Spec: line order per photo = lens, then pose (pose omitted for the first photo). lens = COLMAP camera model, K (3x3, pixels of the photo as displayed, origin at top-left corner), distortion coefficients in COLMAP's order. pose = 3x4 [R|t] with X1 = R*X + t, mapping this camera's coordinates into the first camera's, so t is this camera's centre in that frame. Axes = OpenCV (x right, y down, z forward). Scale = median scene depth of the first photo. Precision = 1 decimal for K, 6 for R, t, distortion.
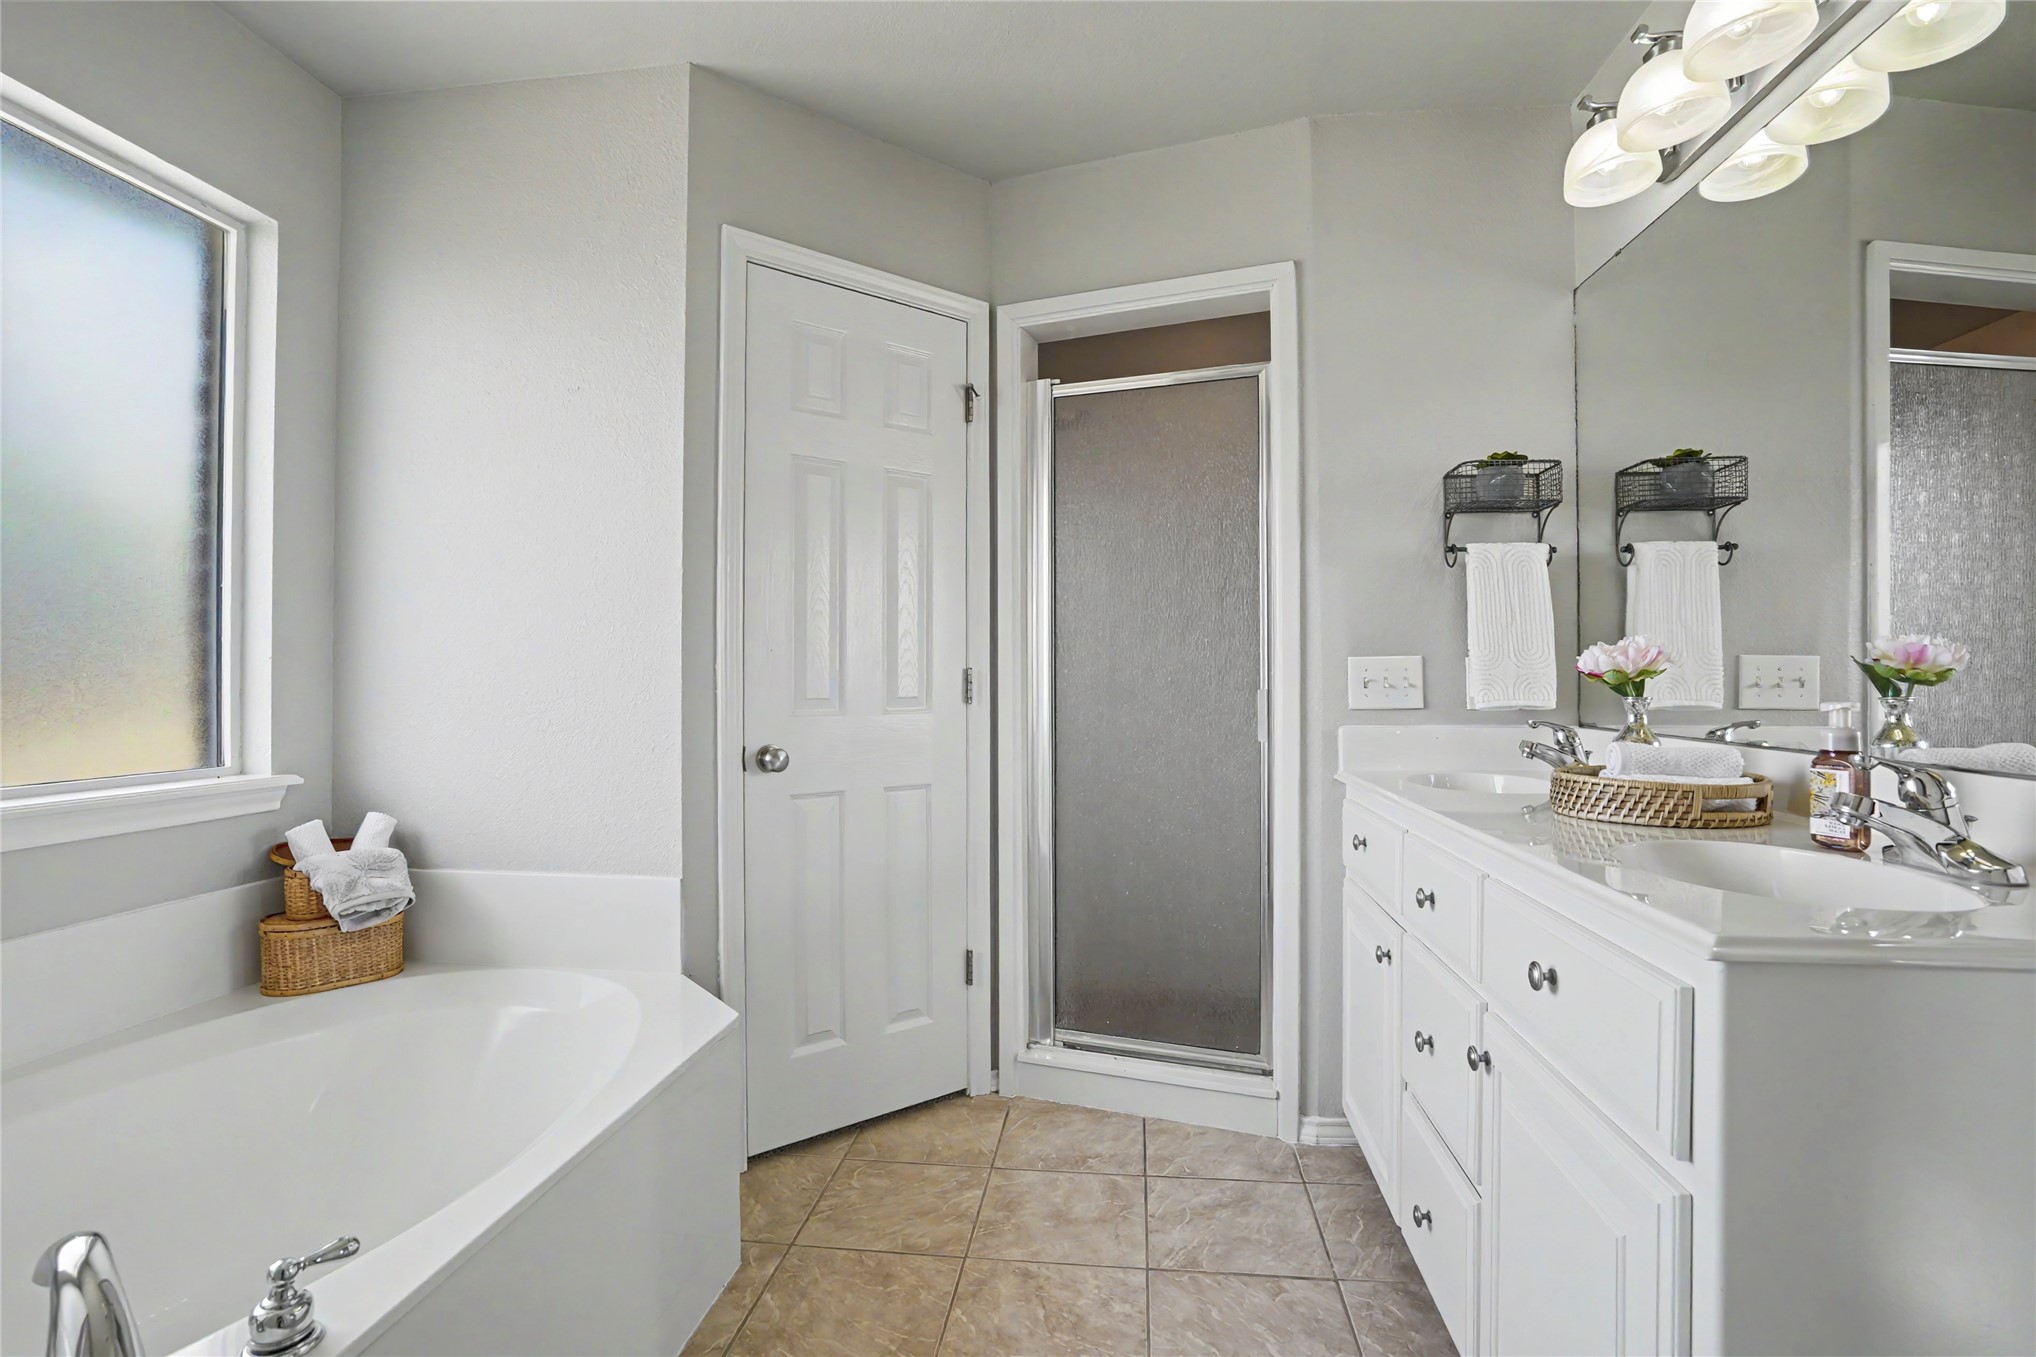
lens RADIAL K [[970.3, 0, 1018.0], [0, 970.3, 678.5], [0, 0, 1]] dist [-0.062876, 0.026093]
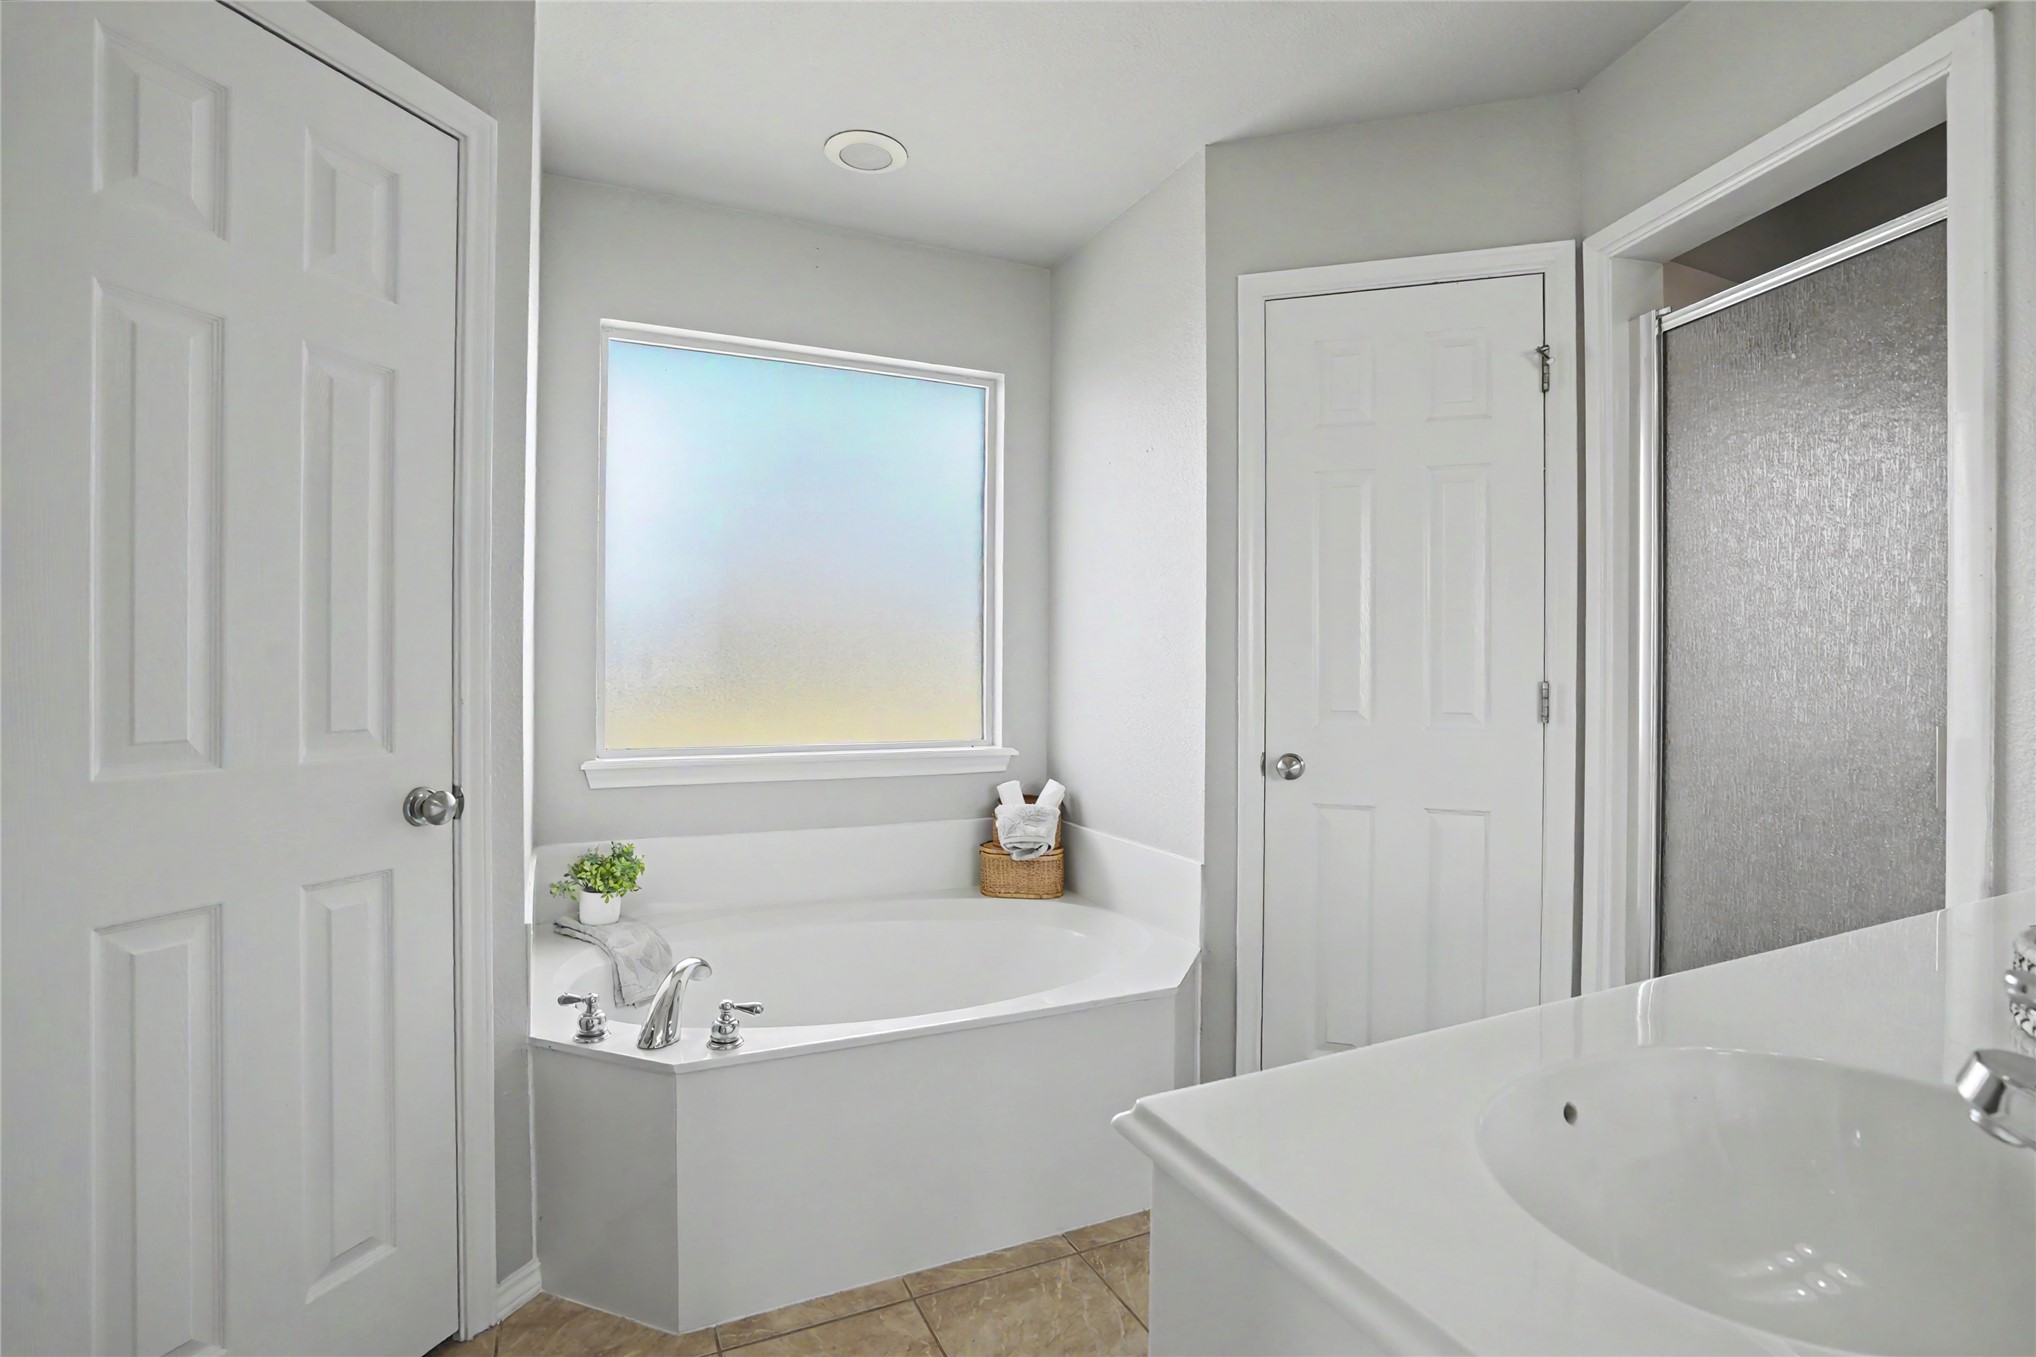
lens RADIAL K [[970.3, 0, 1018.0], [0, 970.3, 678.5], [0, 0, 1]] dist [-0.062876, 0.026093]
pose [[0.539065, 0.013265, -0.842160, 0.484822], [-0.007860, 0.999912, 0.010719, -0.022164], [0.842228, 0.000841, 0.539121, 0.189108]]
